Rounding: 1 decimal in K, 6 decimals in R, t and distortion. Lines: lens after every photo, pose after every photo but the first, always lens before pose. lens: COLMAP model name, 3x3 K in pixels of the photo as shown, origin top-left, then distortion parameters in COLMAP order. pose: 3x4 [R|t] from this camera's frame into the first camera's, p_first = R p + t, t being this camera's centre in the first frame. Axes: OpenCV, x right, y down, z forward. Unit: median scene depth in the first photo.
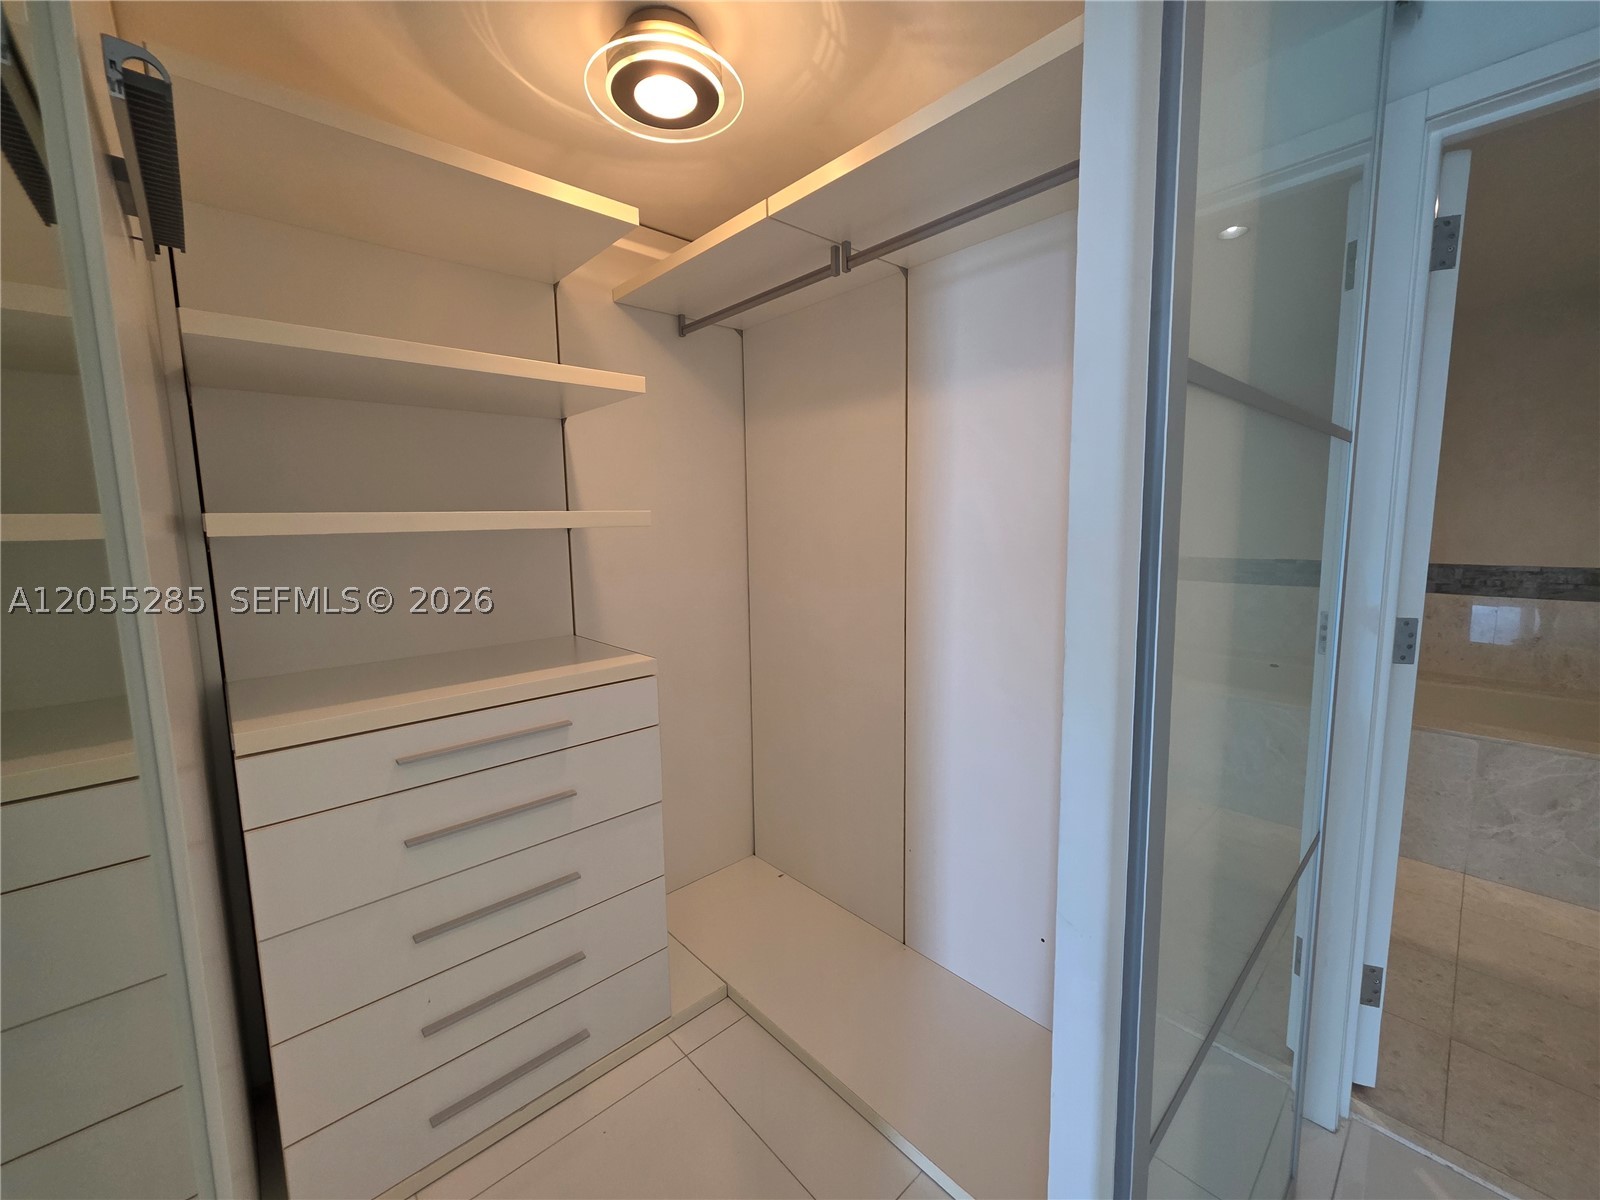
lens RADIAL K [[640.1, 0, 799.5], [0, 640.1, 593.0], [0, 0, 1]] dist [0.000747, 0.001055]
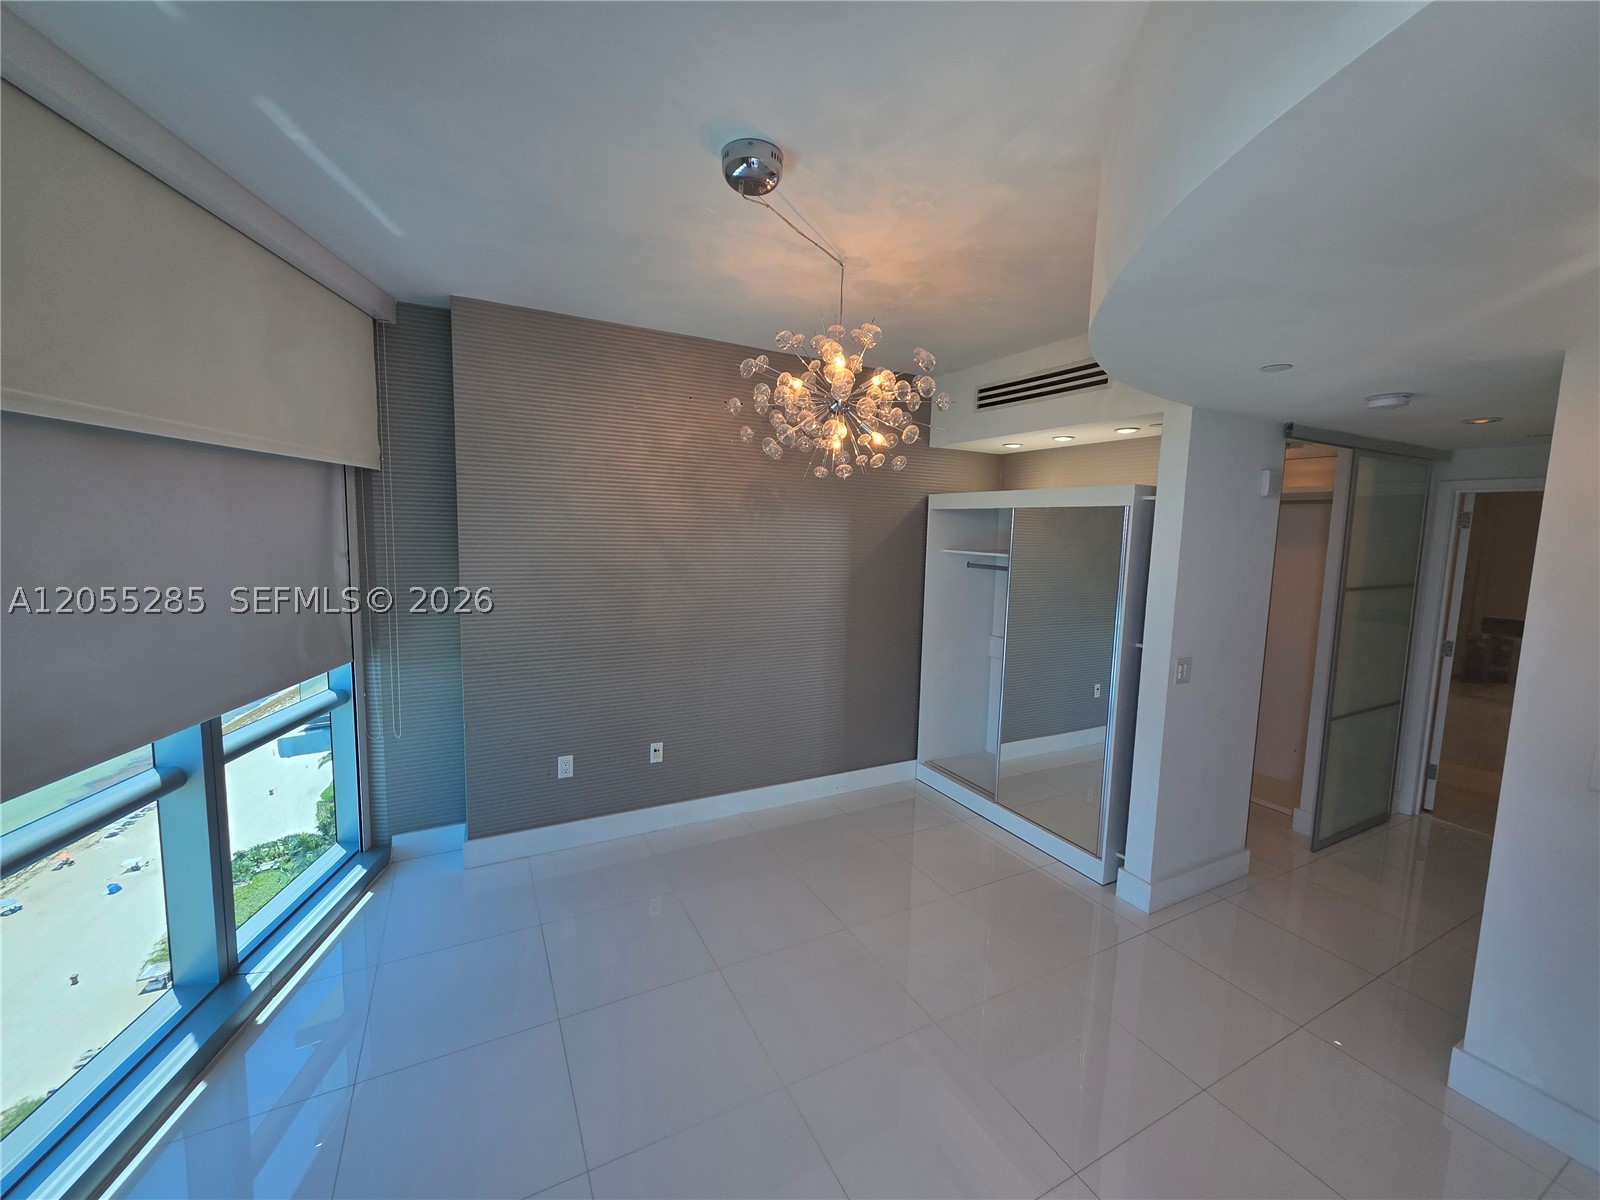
lens RADIAL K [[640.1, 0, 799.5], [0, 640.1, 593.0], [0, 0, 1]] dist [0.000747, 0.001055]
pose [[0.964864, 0.067458, -0.253941, -1.114095], [-0.072052, 0.997362, -0.008822, 0.050212], [0.252676, 0.026809, 0.967179, -2.425606]]
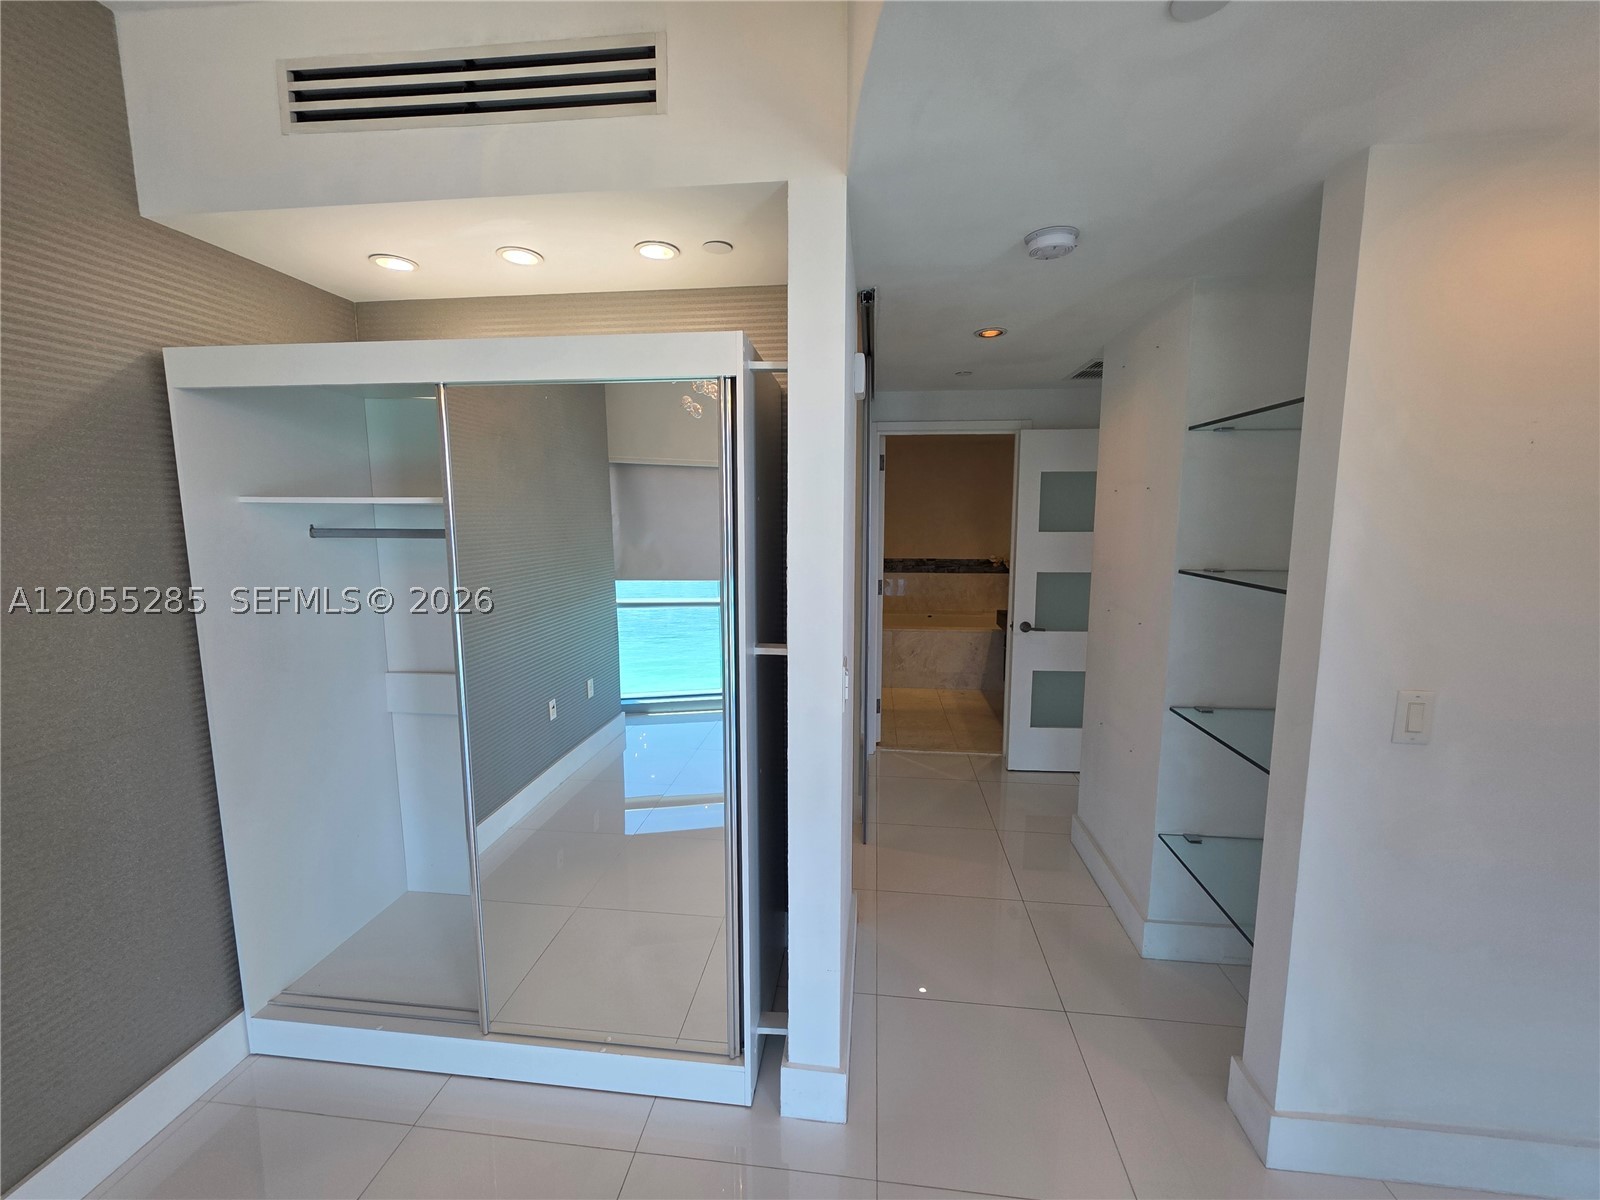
lens RADIAL K [[640.1, 0, 799.5], [0, 640.1, 593.0], [0, 0, 1]] dist [0.000747, 0.001055]
pose [[0.756398, -0.068429, 0.650522, -1.233784], [0.067201, 0.997380, 0.026777, -0.005514], [-0.650650, 0.023461, 0.759015, -0.985479]]
